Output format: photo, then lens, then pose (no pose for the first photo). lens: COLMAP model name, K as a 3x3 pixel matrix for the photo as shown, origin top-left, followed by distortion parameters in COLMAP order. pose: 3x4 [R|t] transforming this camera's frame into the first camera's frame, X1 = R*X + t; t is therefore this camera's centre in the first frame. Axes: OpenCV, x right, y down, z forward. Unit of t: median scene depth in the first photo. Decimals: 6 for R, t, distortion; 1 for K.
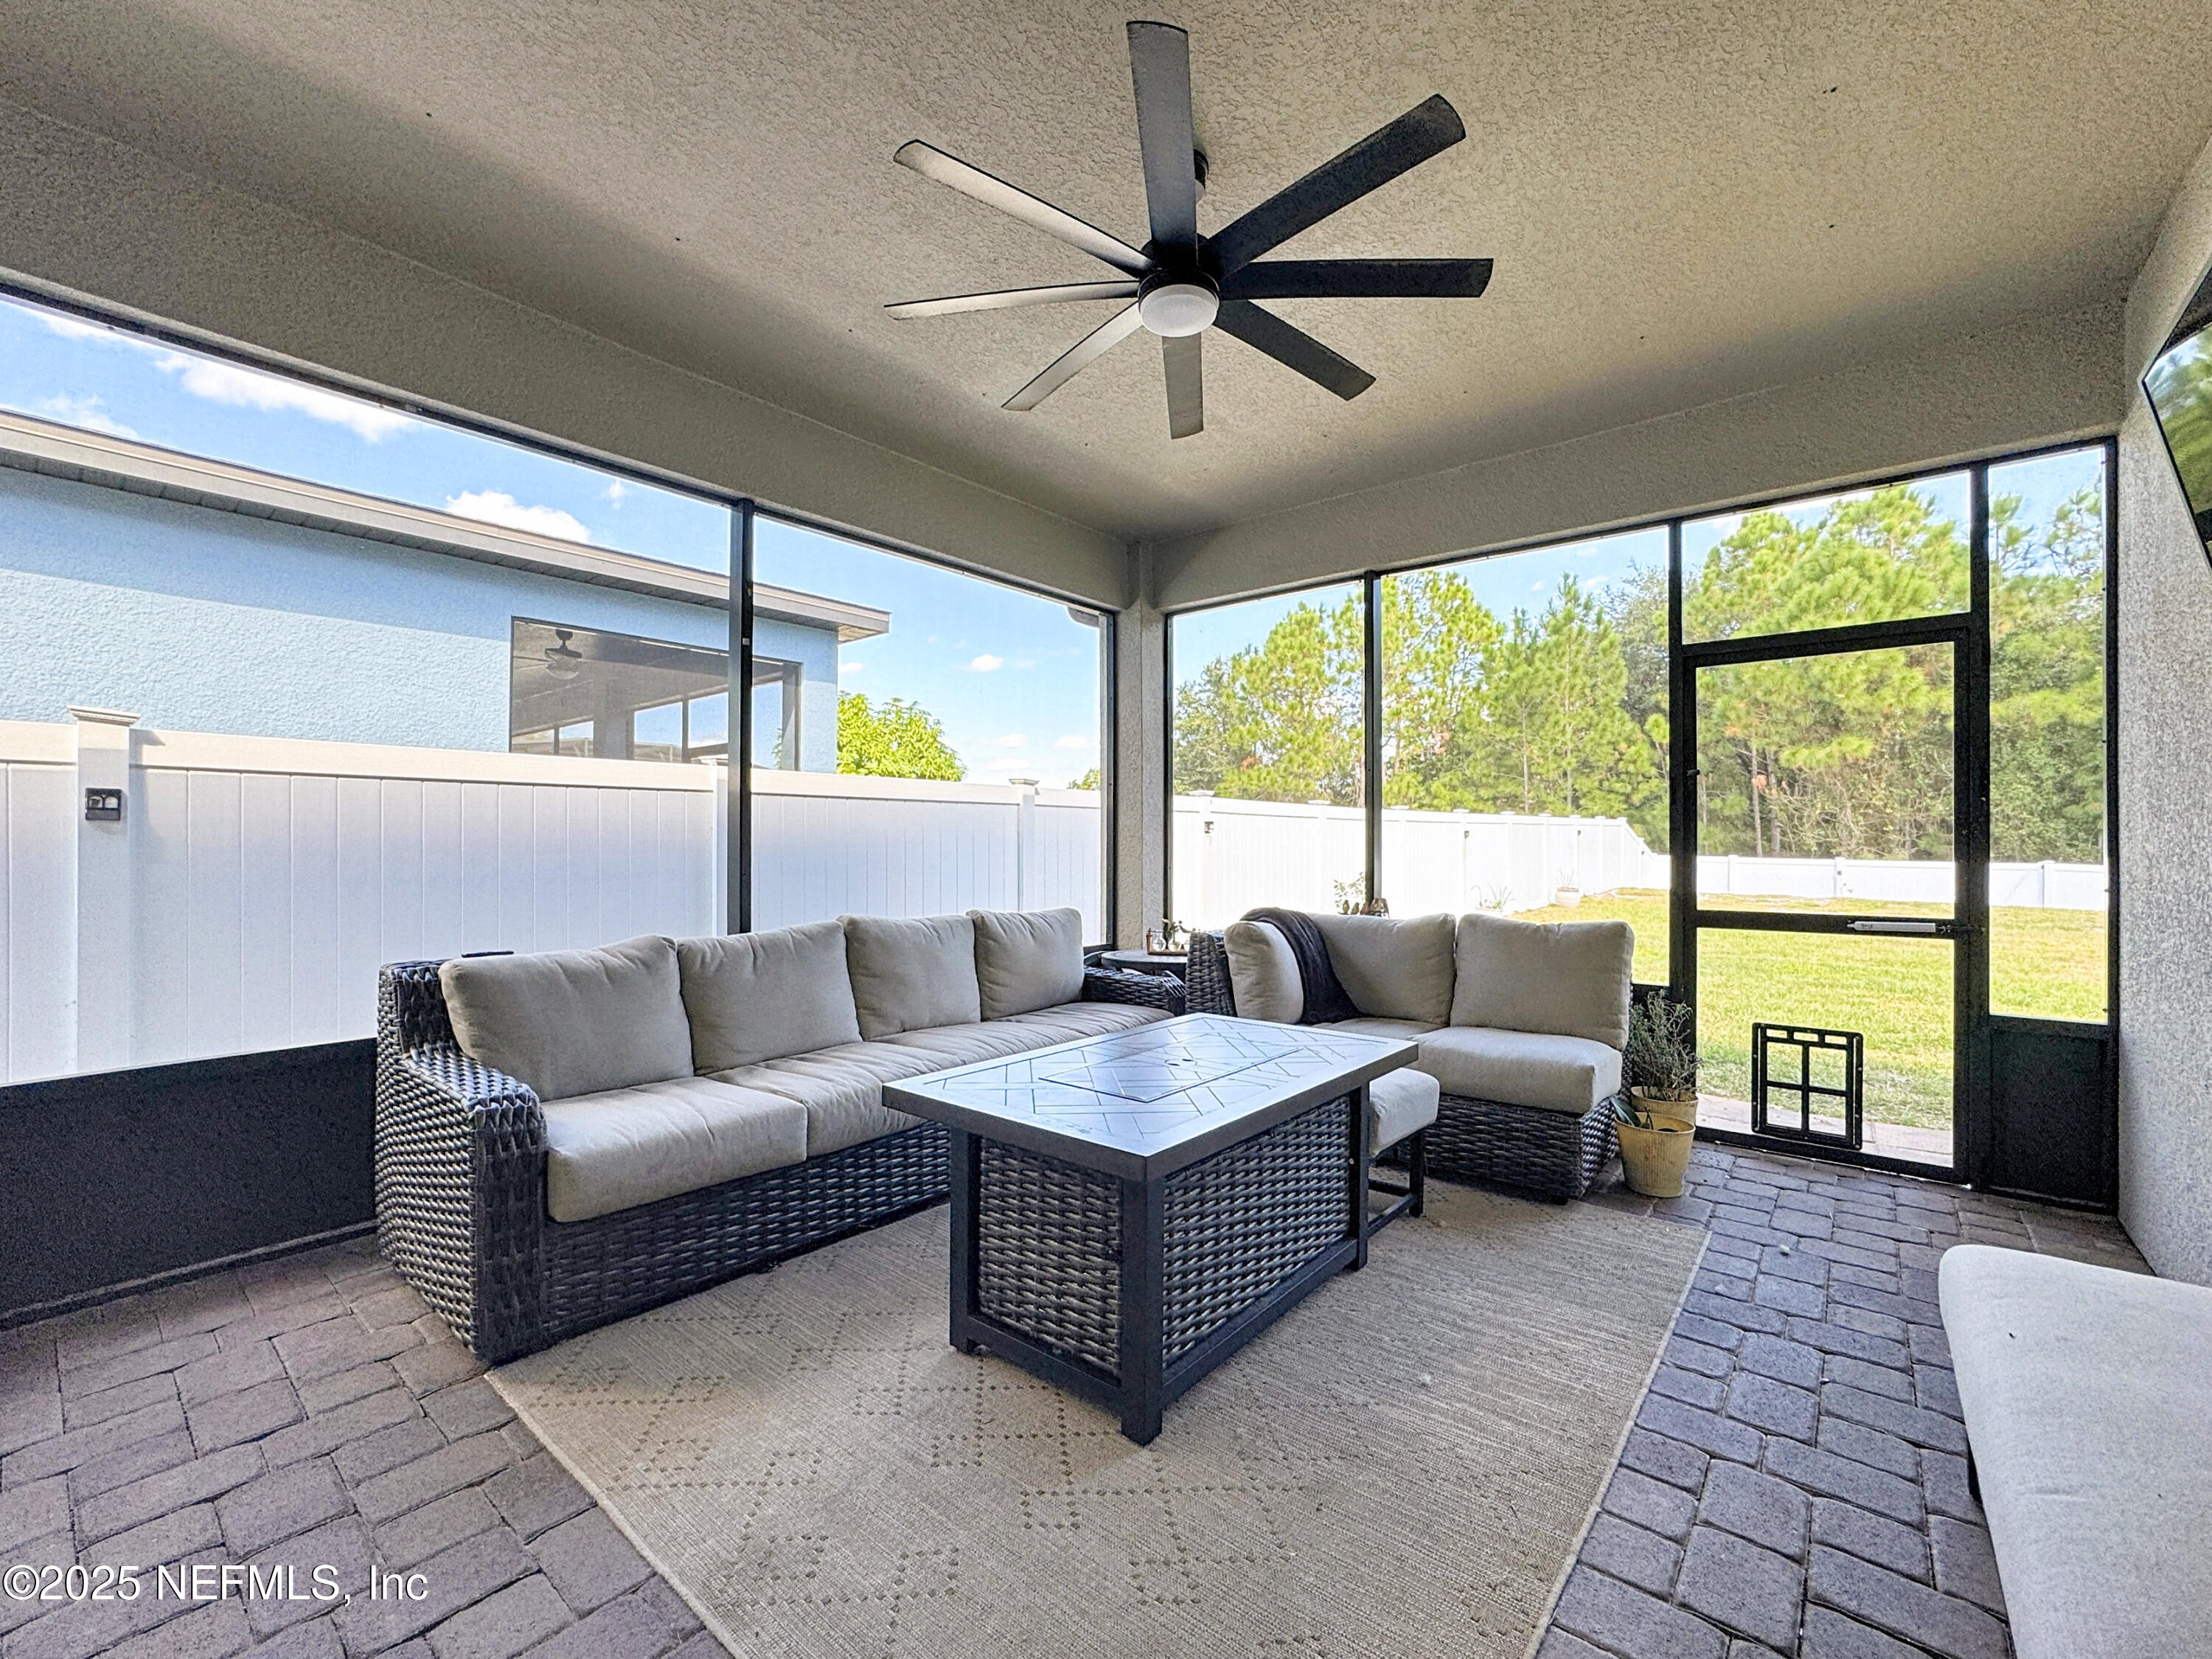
lens RADIAL K [[934.7, 0, 1108.2], [0, 934.7, 858.7], [0, 0, 1]] dist [-0.041767, 0.018900]
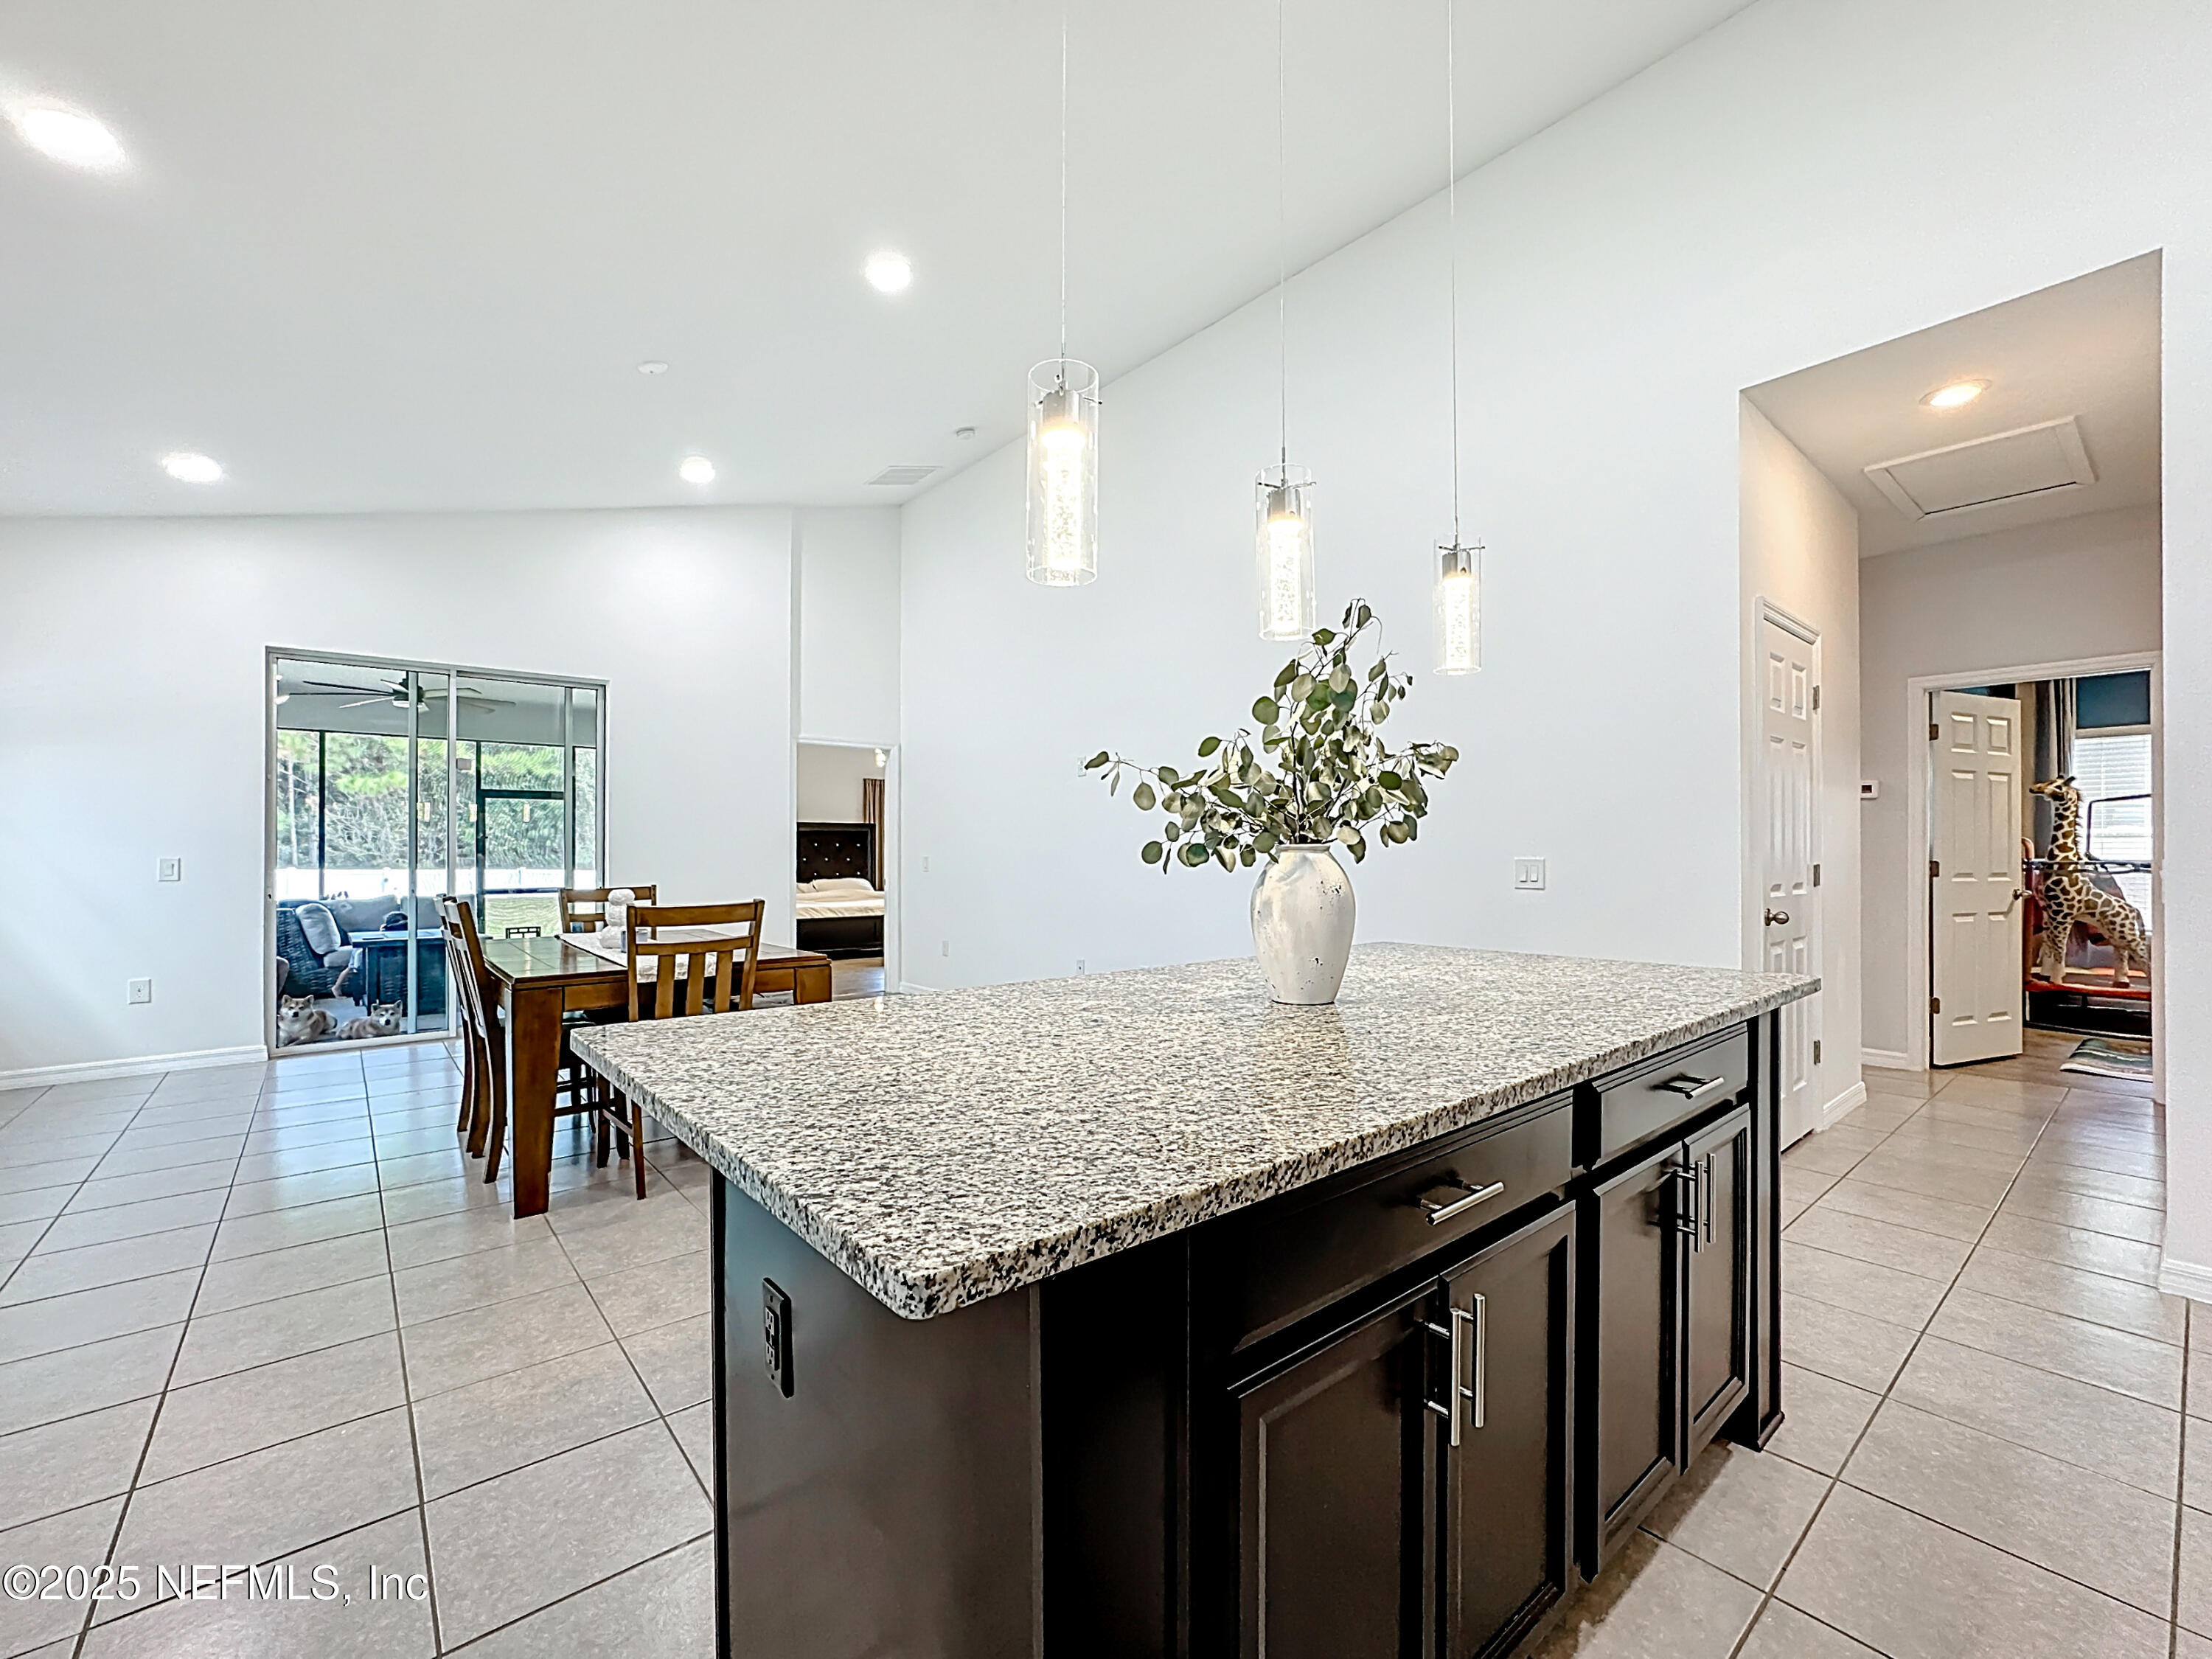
lens RADIAL K [[934.7, 0, 1108.2], [0, 934.7, 858.7], [0, 0, 1]] dist [-0.041767, 0.018900]
pose [[0.182777, -0.006067, 0.983136, -0.240809], [0.015476, 0.999875, 0.003293, -0.002436], [-0.983033, 0.014613, 0.182848, -0.184631]]
